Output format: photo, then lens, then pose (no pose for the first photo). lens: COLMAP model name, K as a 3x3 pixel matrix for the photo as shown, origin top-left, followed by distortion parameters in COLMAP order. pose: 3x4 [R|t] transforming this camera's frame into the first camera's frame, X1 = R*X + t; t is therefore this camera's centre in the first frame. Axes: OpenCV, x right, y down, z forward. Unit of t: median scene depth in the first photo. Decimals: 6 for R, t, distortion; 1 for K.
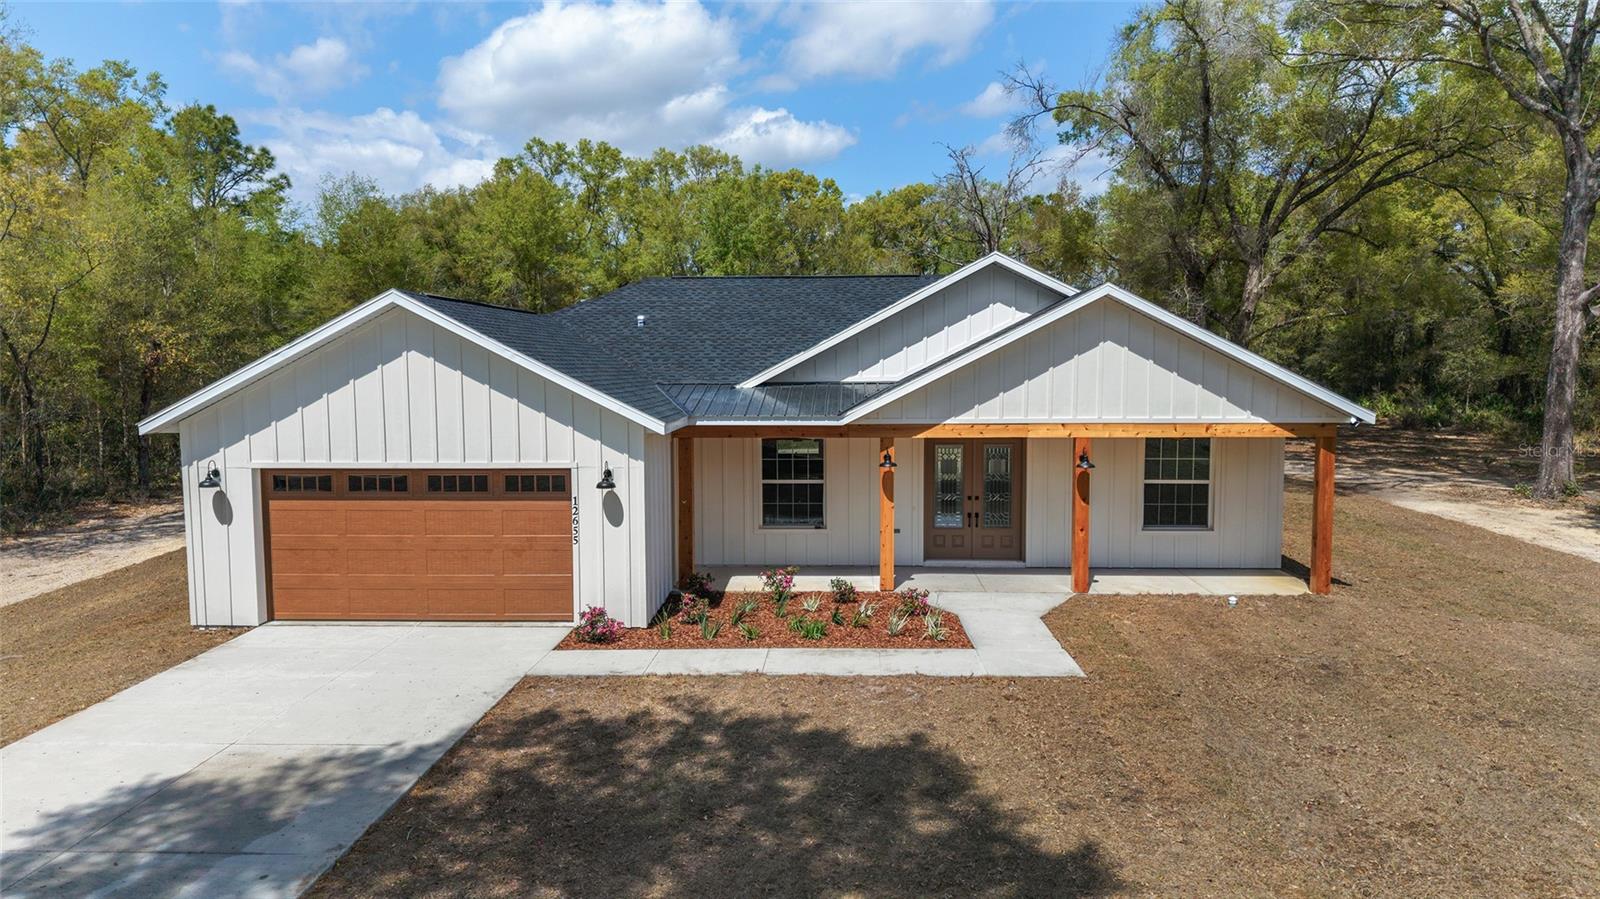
lens RADIAL K [[1069.4, 0, 795.2], [0, 1069.4, 457.7], [0, 0, 1]] dist [0.030004, -0.029487]
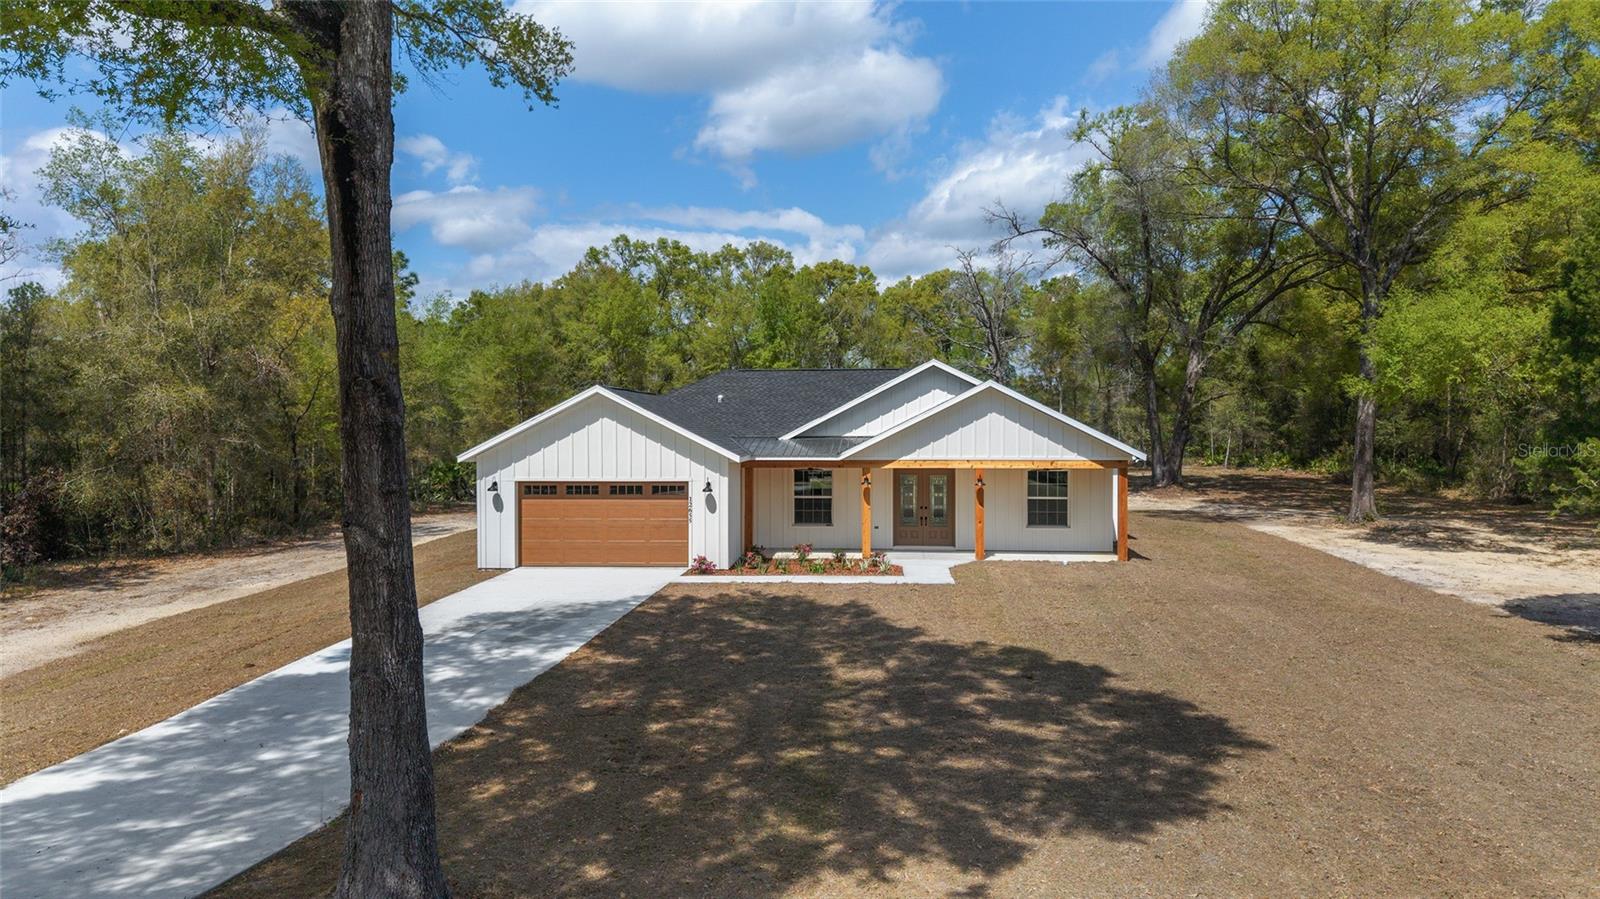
lens RADIAL K [[1069.4, 0, 795.2], [0, 1069.4, 457.7], [0, 0, 1]] dist [0.030004, -0.029487]
pose [[0.999053, 0.003556, -0.043366, 0.047297], [-0.006179, 0.998148, -0.060514, 0.070871], [0.043070, 0.060724, 0.997225, -0.733452]]
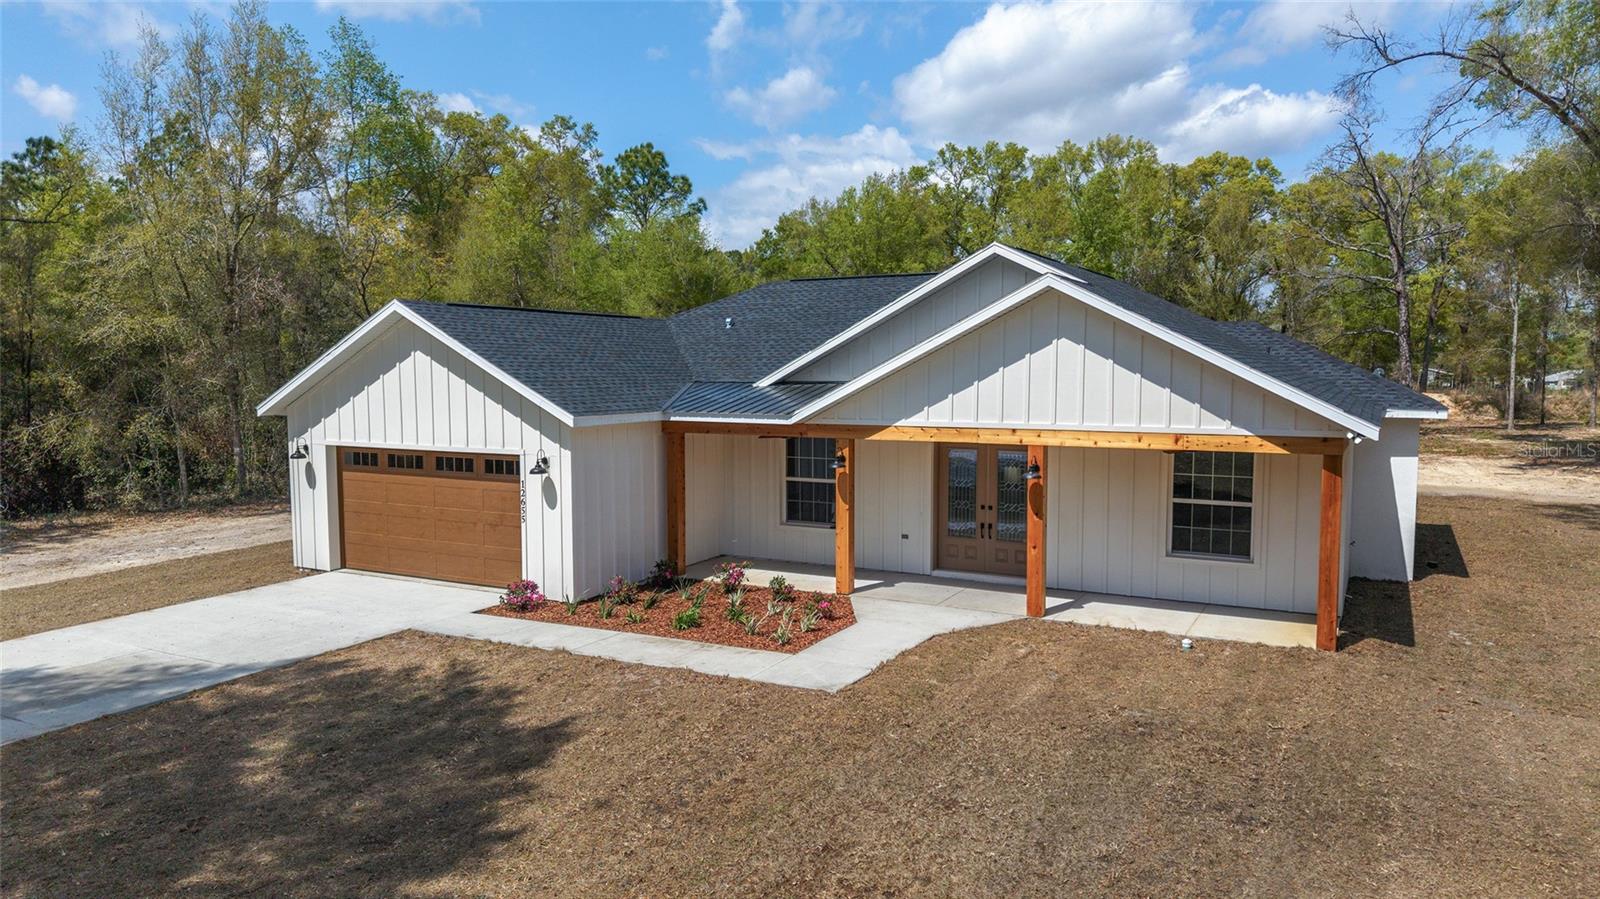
lens RADIAL K [[1069.4, 0, 795.2], [0, 1069.4, 457.7], [0, 0, 1]] dist [0.030004, -0.029487]
pose [[0.898677, 0.040307, -0.436756, 0.485908], [-0.040656, 0.999137, 0.008552, -0.007797], [0.436724, 0.010071, 0.899539, 0.101305]]
